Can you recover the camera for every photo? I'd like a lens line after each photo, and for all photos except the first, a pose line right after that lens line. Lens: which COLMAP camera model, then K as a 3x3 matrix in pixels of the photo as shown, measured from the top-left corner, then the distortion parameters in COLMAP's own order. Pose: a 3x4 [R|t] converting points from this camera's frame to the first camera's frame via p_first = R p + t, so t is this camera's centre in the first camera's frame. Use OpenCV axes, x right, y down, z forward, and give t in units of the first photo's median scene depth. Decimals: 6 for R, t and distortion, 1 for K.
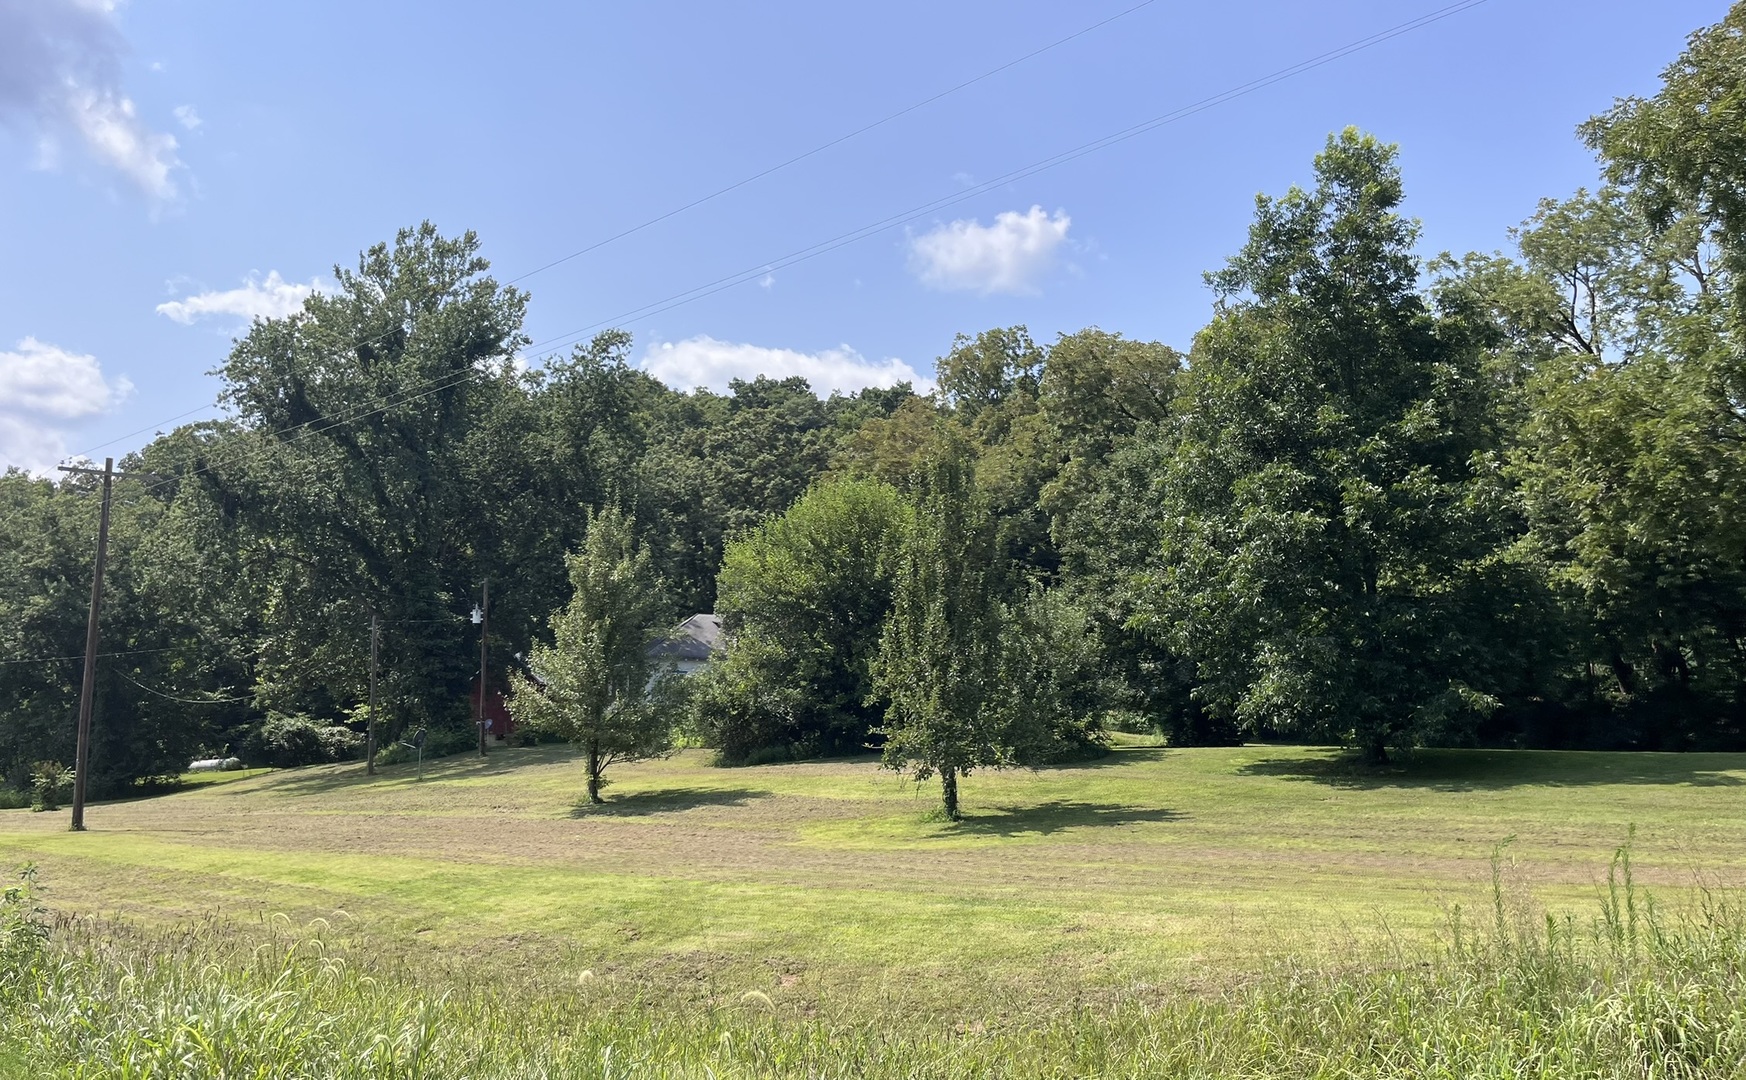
lens RADIAL K [[1287.2, 0, 873.0], [0, 1287.2, 540.0], [0, 0, 1]] dist [0.140392, -0.227461]
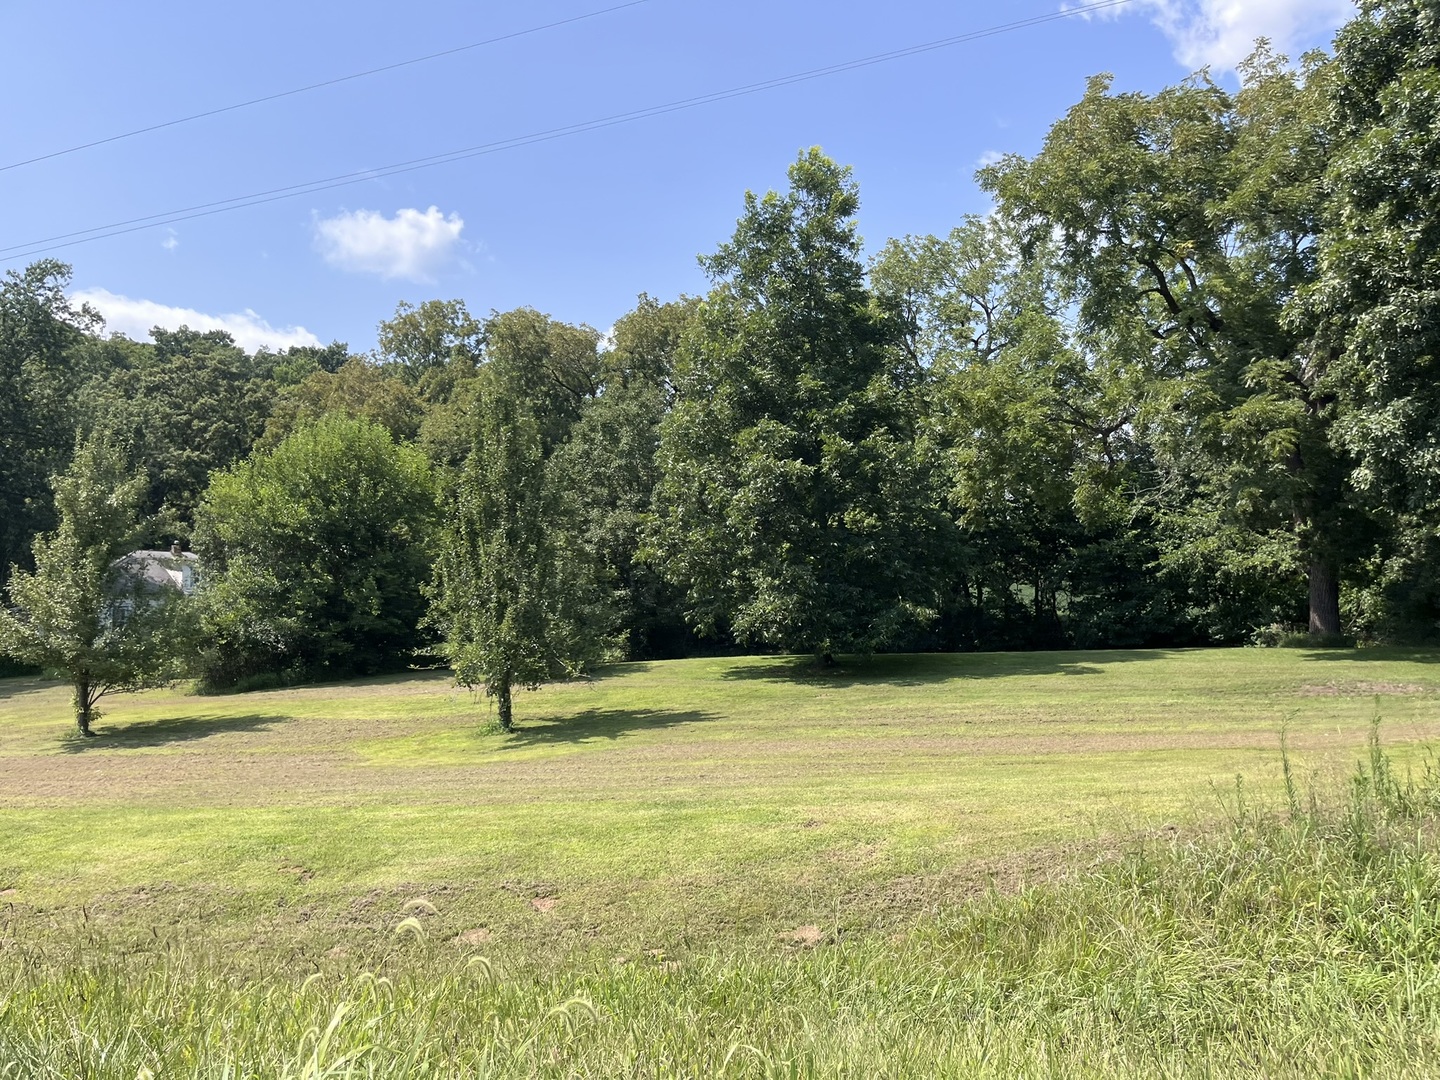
lens RADIAL K [[1069.4, 0, 720.0], [0, 1069.4, 540.0], [0, 0, 1]] dist [0.058265, -0.081716]
pose [[0.924098, 0.014169, 0.381894, -0.044831], [-0.029323, 0.998995, 0.033892, 0.008587], [-0.381030, -0.042518, 0.923584, 0.046643]]
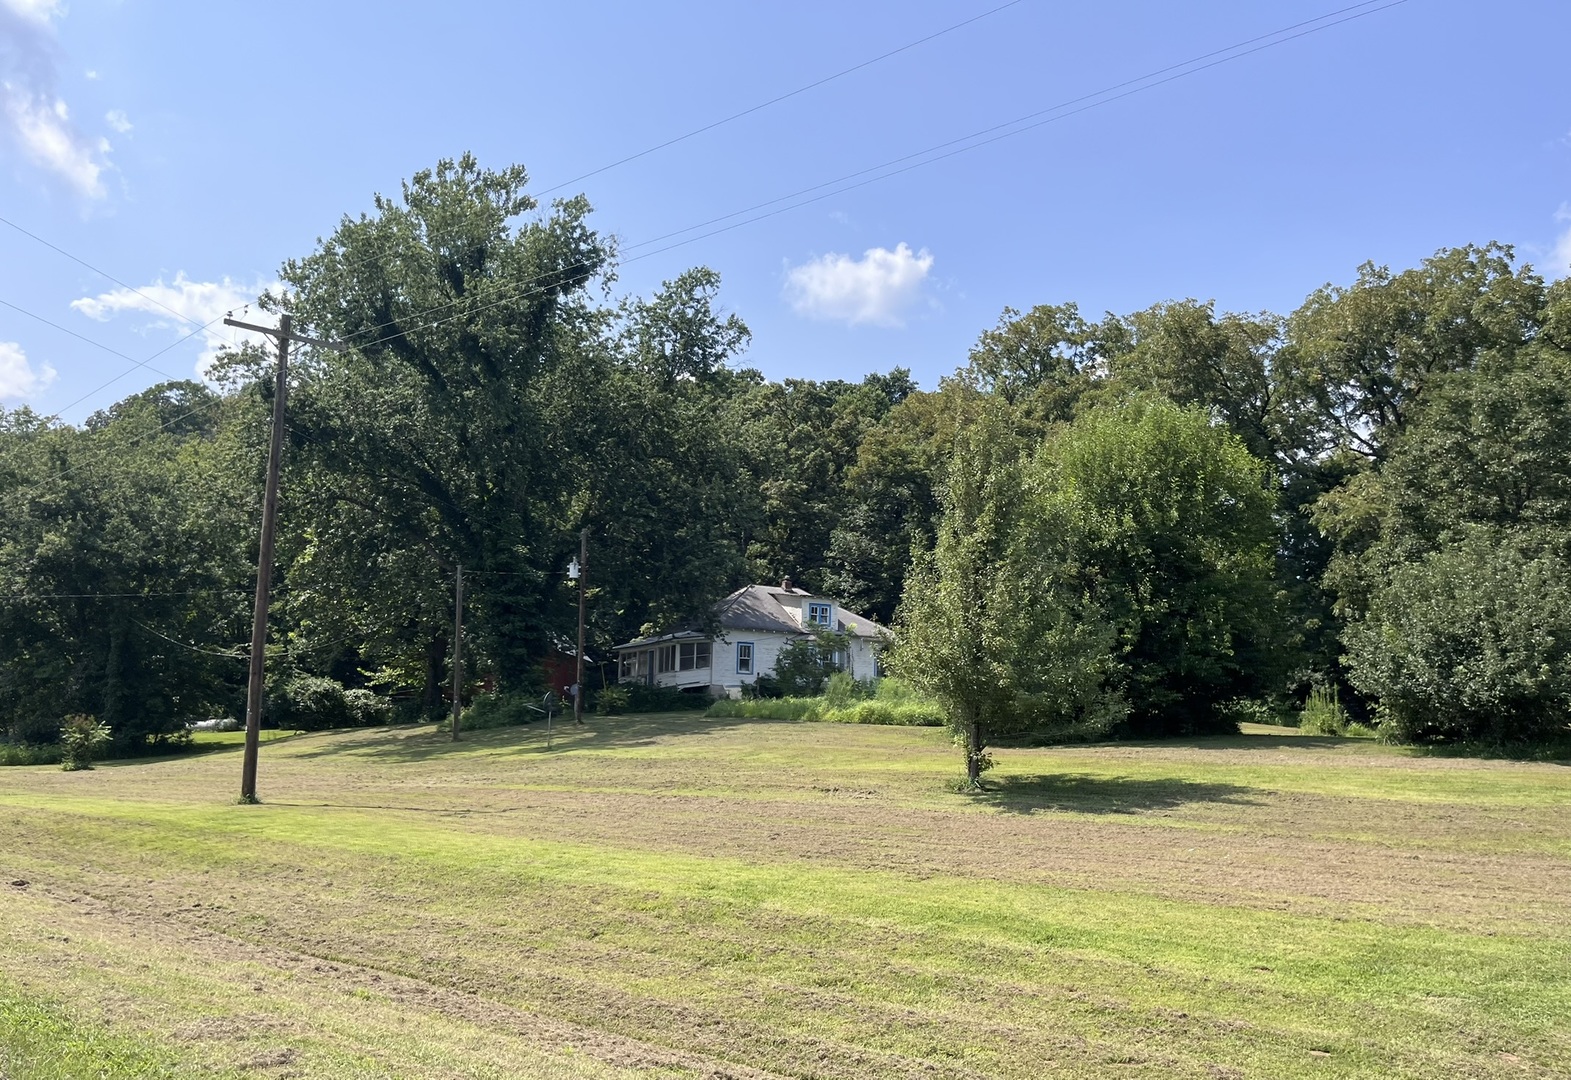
lens RADIAL K [[1169.2, 0, 787.8], [0, 1169.2, 582.1], [0, 0, 1]] dist [0.088736, -0.151199]
pose [[0.998269, 0.037448, 0.045352, -0.182900], [-0.038847, 0.998784, 0.030356, 0.034658], [-0.044160, -0.032065, 0.998510, 0.173581]]
